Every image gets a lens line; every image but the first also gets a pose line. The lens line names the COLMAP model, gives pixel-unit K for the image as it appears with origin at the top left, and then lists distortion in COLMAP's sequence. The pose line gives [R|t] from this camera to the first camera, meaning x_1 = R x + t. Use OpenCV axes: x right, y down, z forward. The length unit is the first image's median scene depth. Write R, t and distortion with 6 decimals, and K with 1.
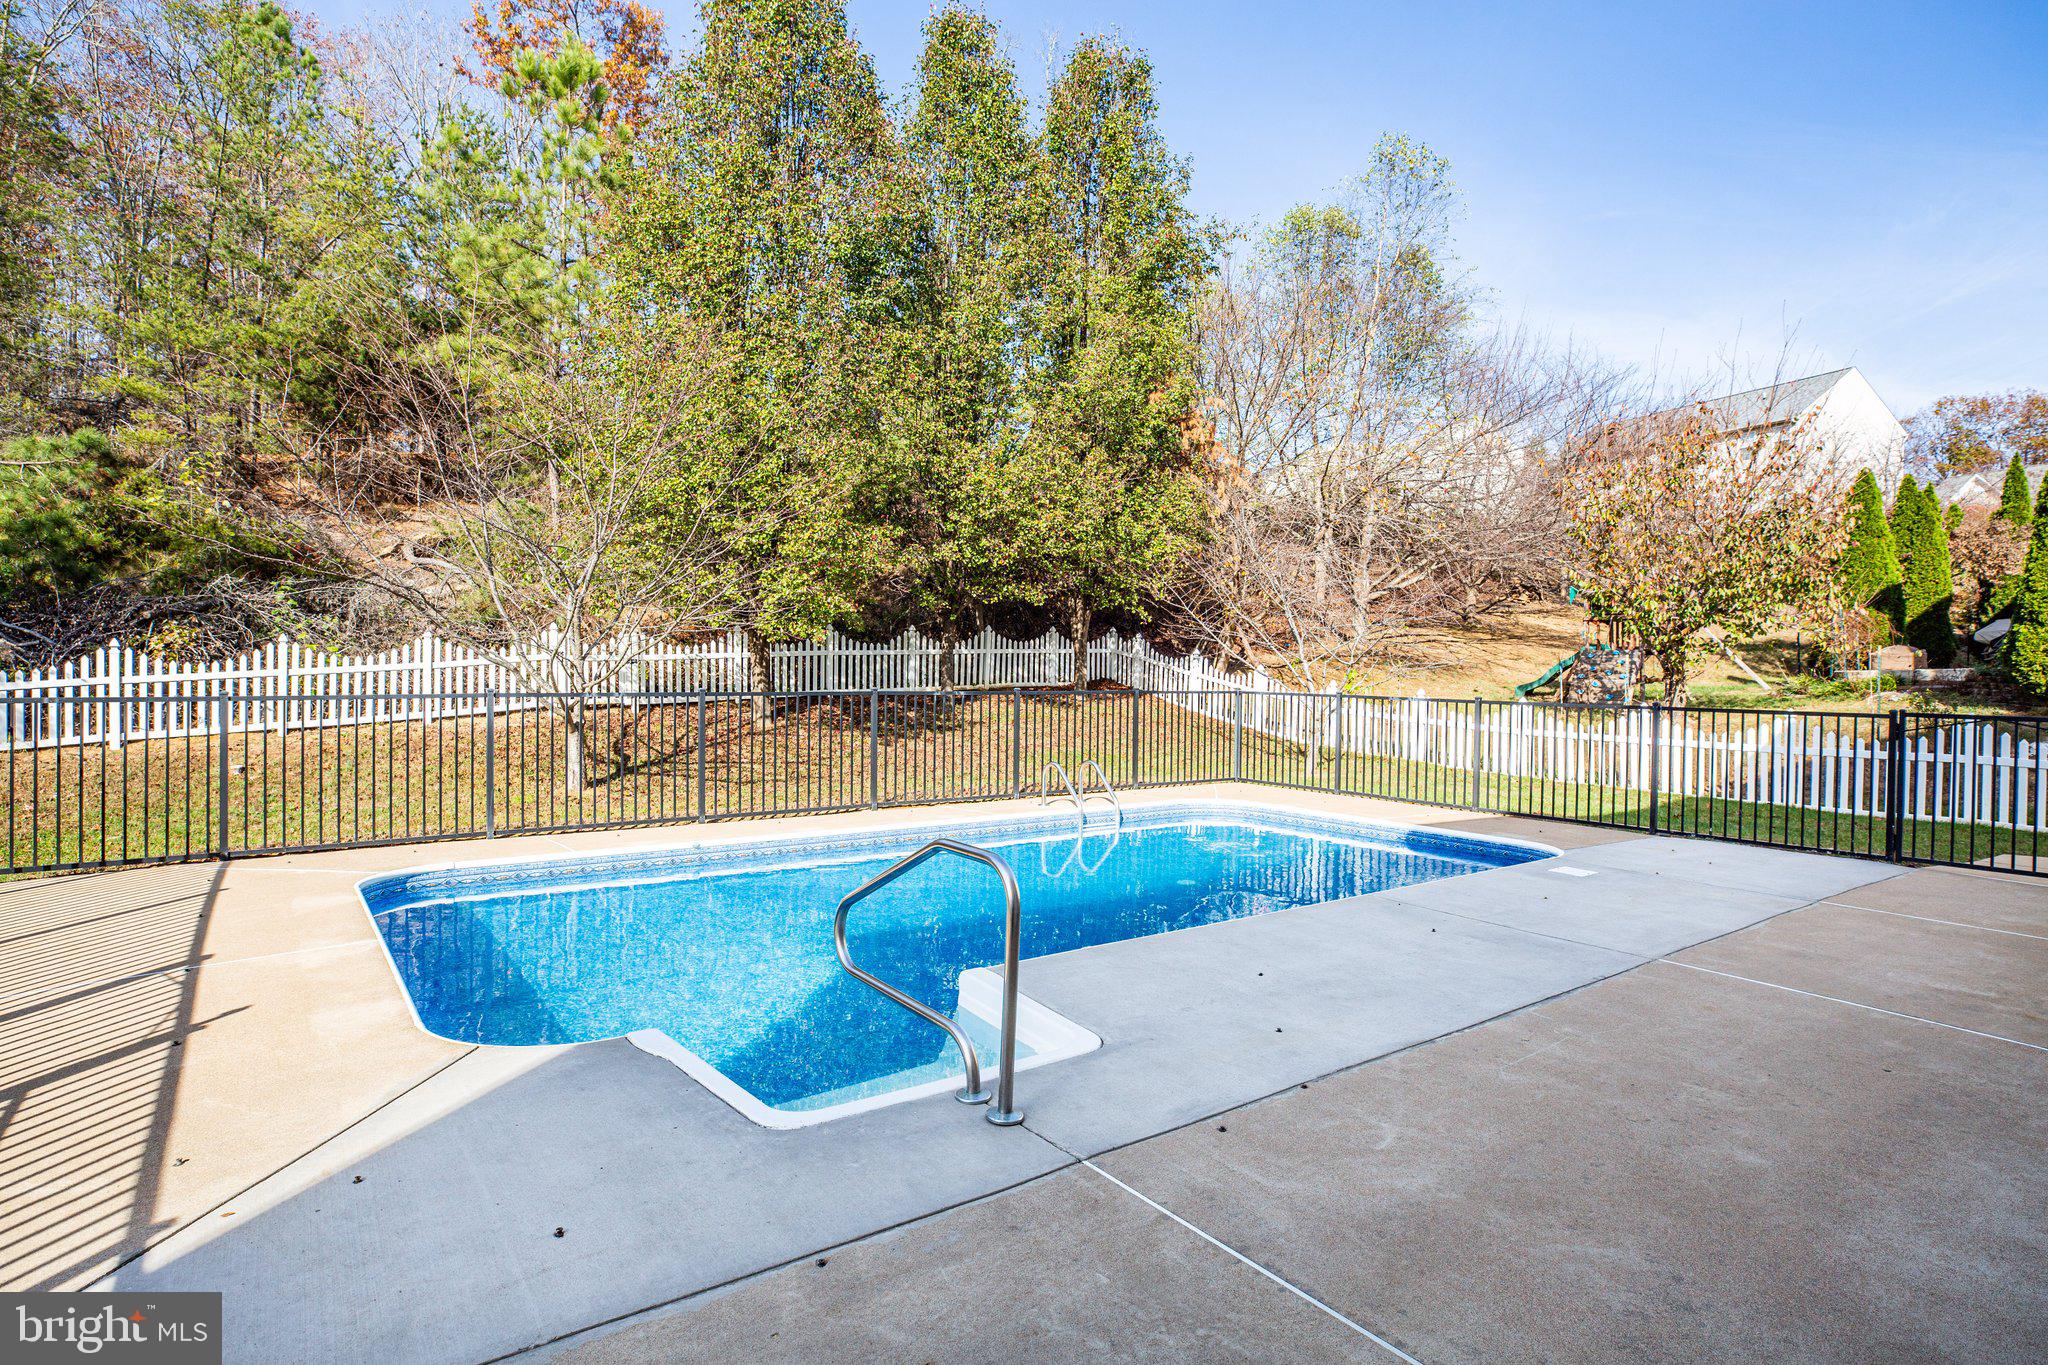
lens RADIAL K [[1115.4, 0, 1026.9], [0, 1115.4, 690.0], [0, 0, 1]] dist [-0.008211, -0.001987]
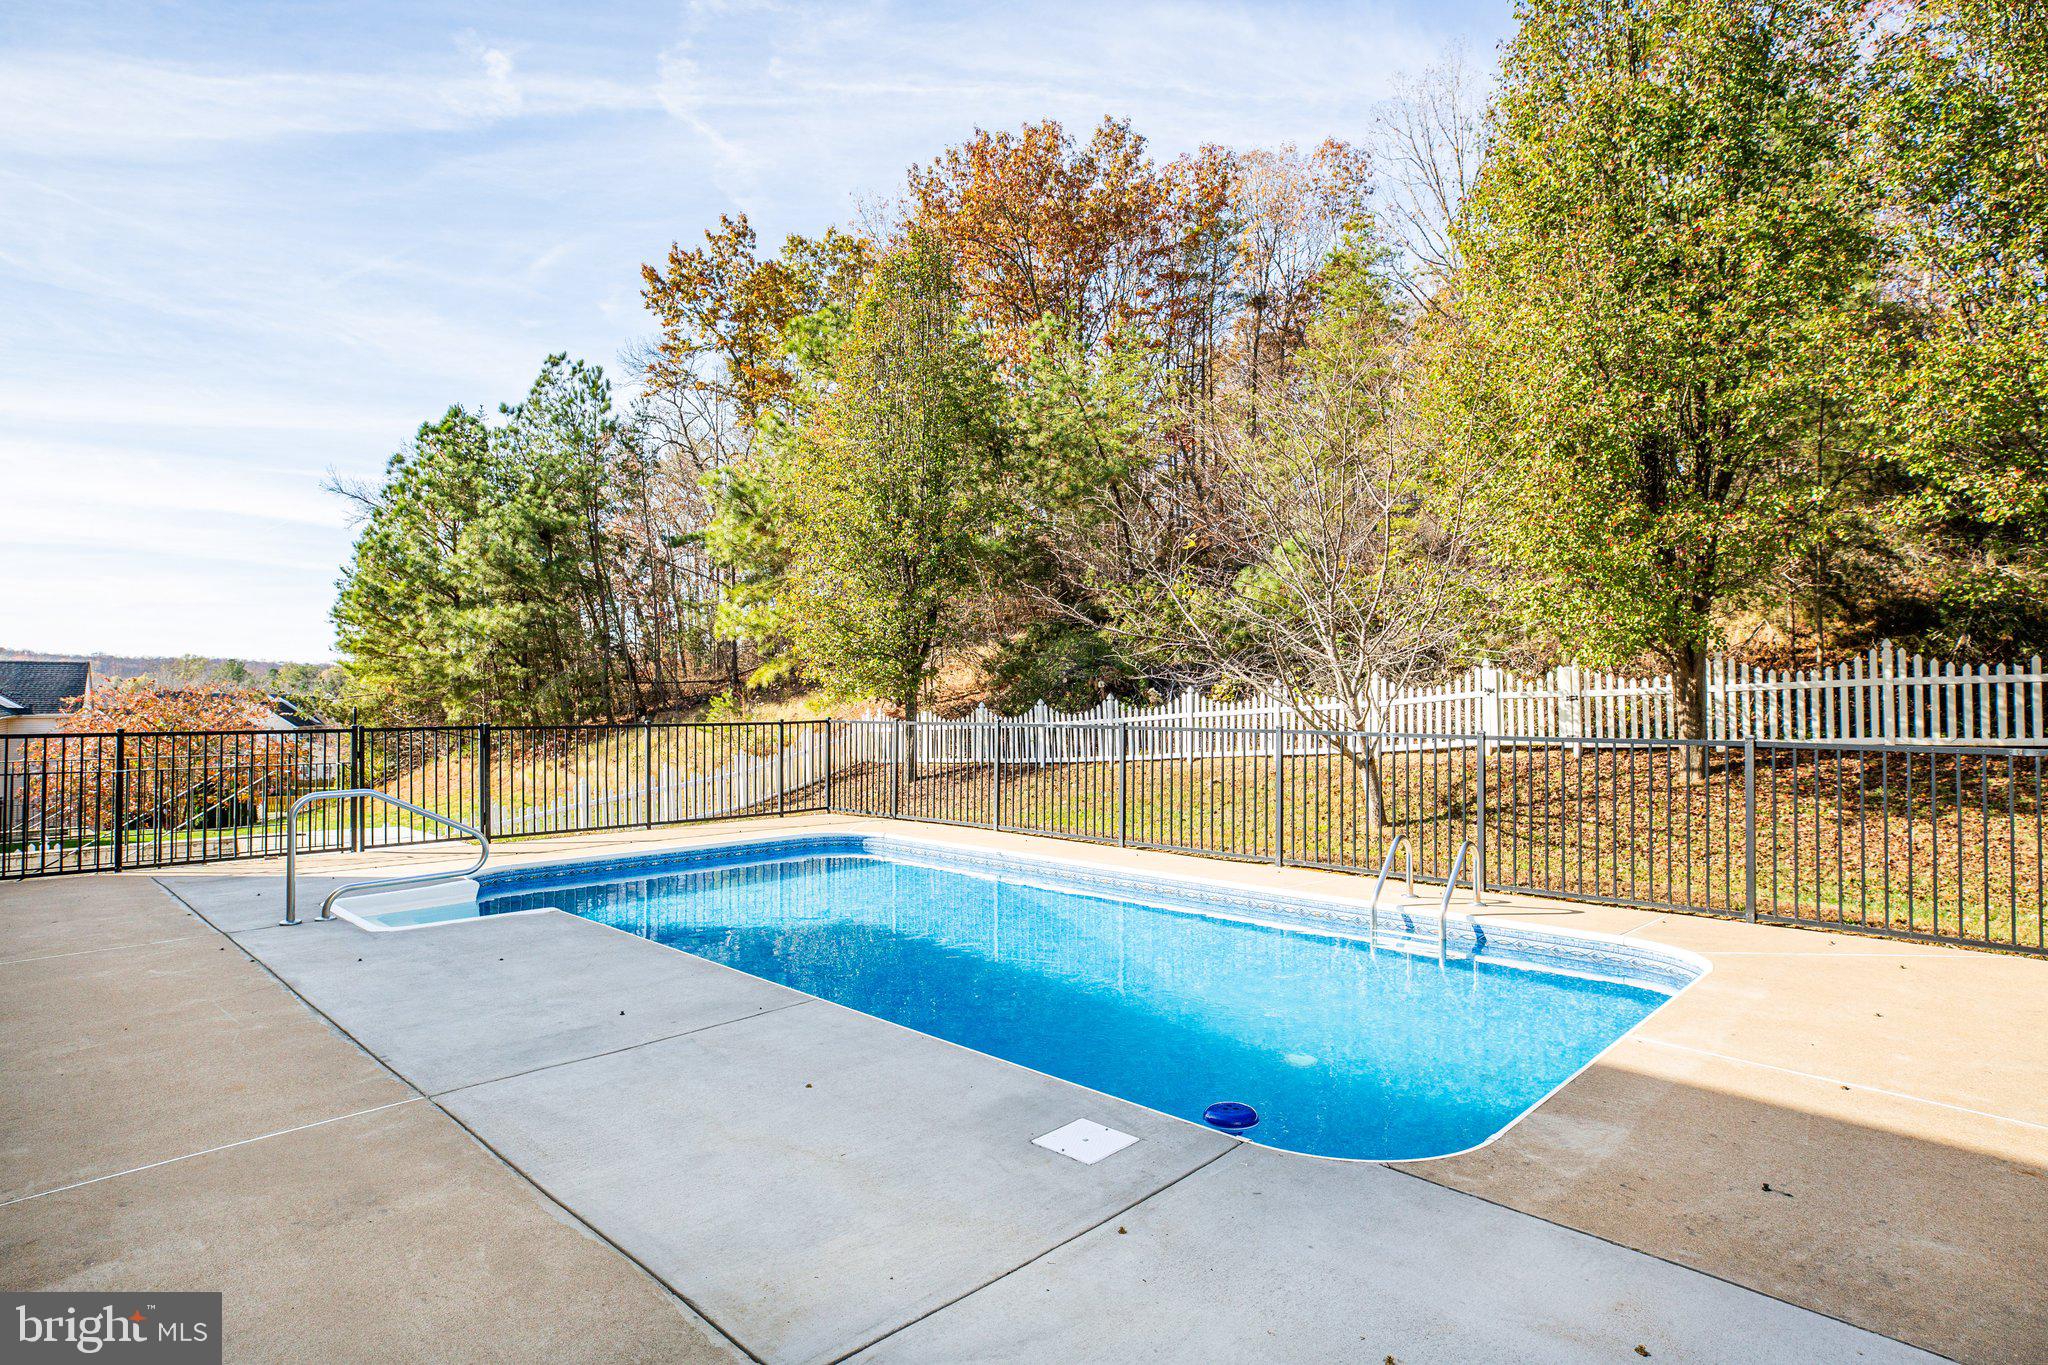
lens RADIAL K [[1115.4, 0, 996.5], [0, 1115.4, 673.7], [0, 0, 1]] dist [-0.008211, -0.001987]
pose [[0.194897, -0.015904, -0.980695, 0.438315], [0.000243, 0.999869, -0.016167, -0.031084], [0.980824, 0.002912, 0.194876, 0.358076]]
